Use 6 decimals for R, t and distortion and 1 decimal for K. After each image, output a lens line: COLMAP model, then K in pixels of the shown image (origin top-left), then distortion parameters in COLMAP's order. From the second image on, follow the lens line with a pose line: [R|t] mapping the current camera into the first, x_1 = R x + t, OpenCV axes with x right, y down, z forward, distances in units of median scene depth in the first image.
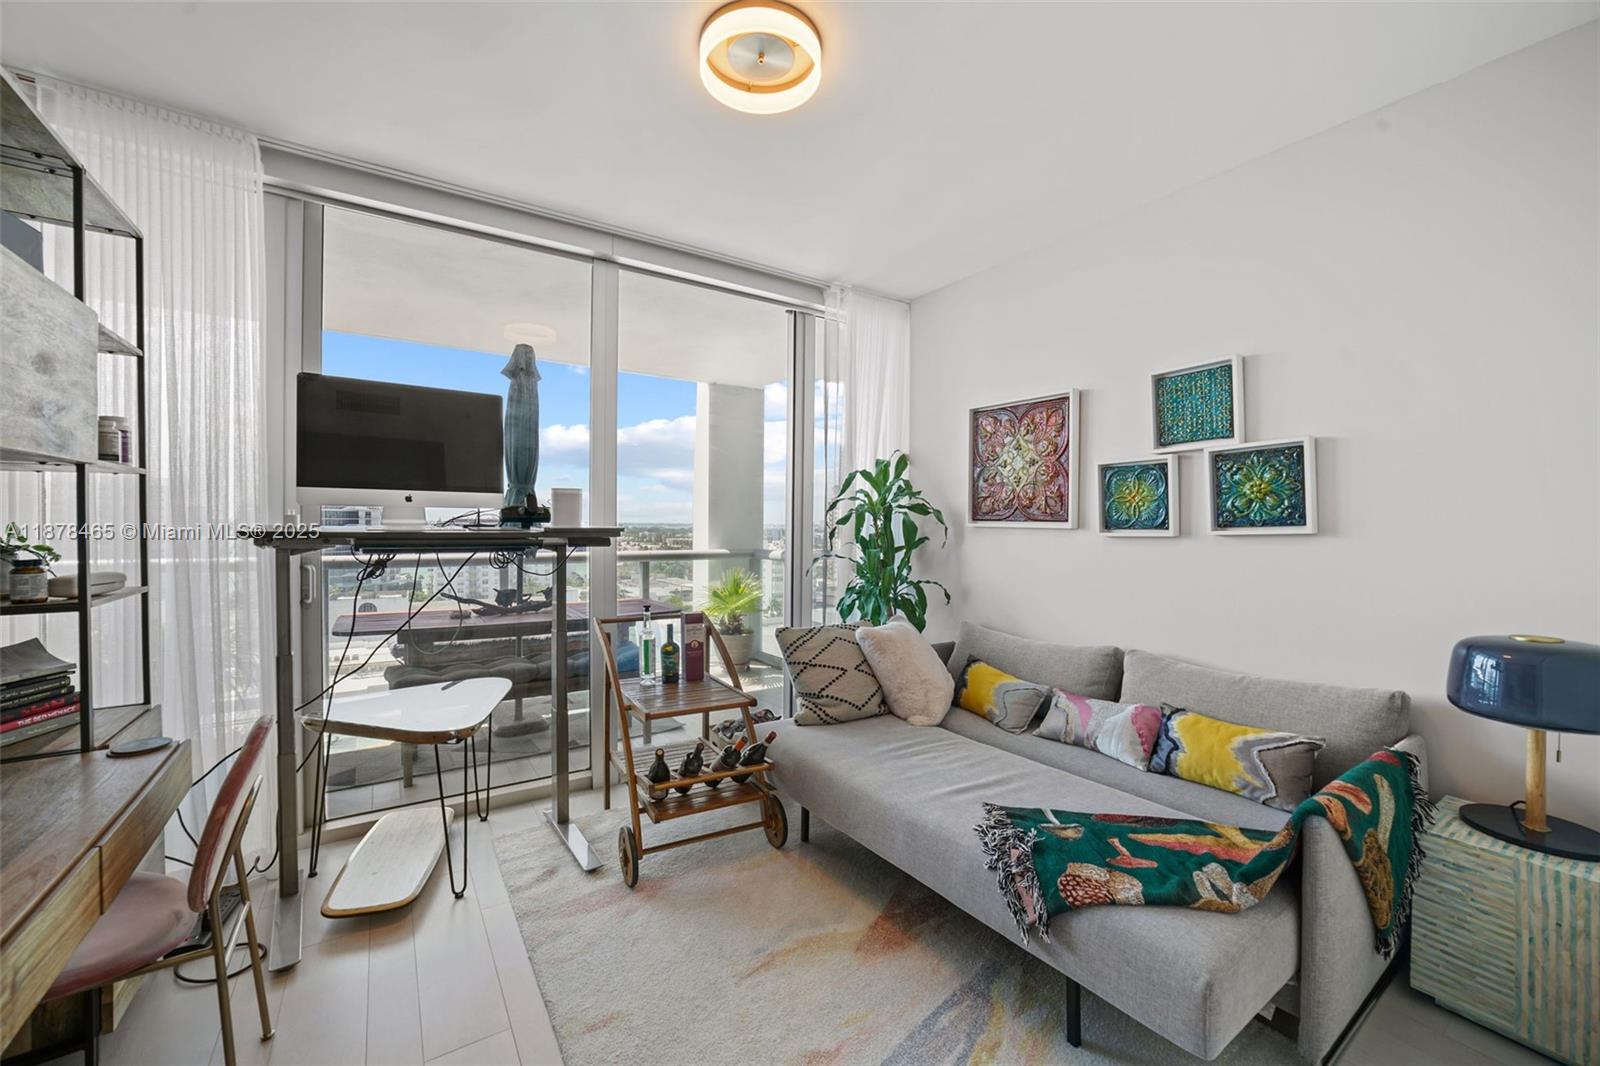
lens RADIAL K [[630.7, 0, 800.0], [0, 630.7, 533.0], [0, 0, 1]] dist [-0.023772, -0.000306]
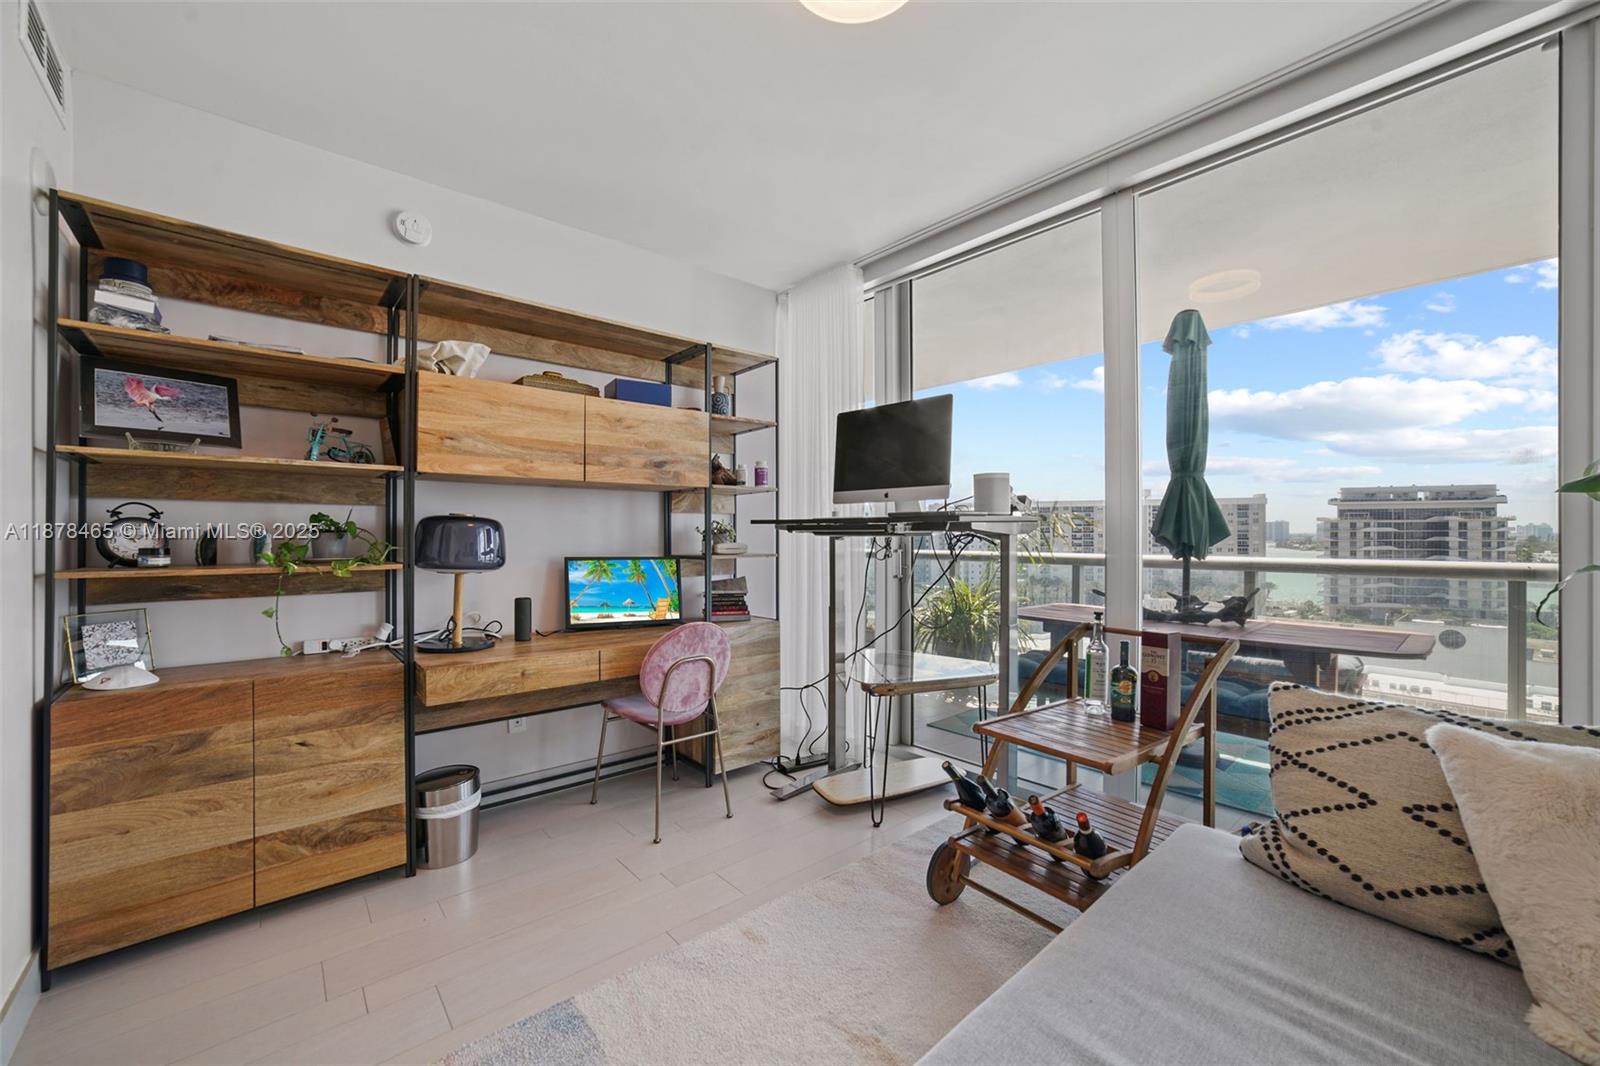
lens RADIAL K [[614.4, 0, 800.0], [0, 614.4, 533.0], [0, 0, 1]] dist [-0.012880, -0.000451]
pose [[0.147165, -0.011681, -0.989043, 0.466888], [-0.010666, 0.999853, -0.013395, 0.032393], [0.989054, 0.012520, 0.147019, 0.532073]]
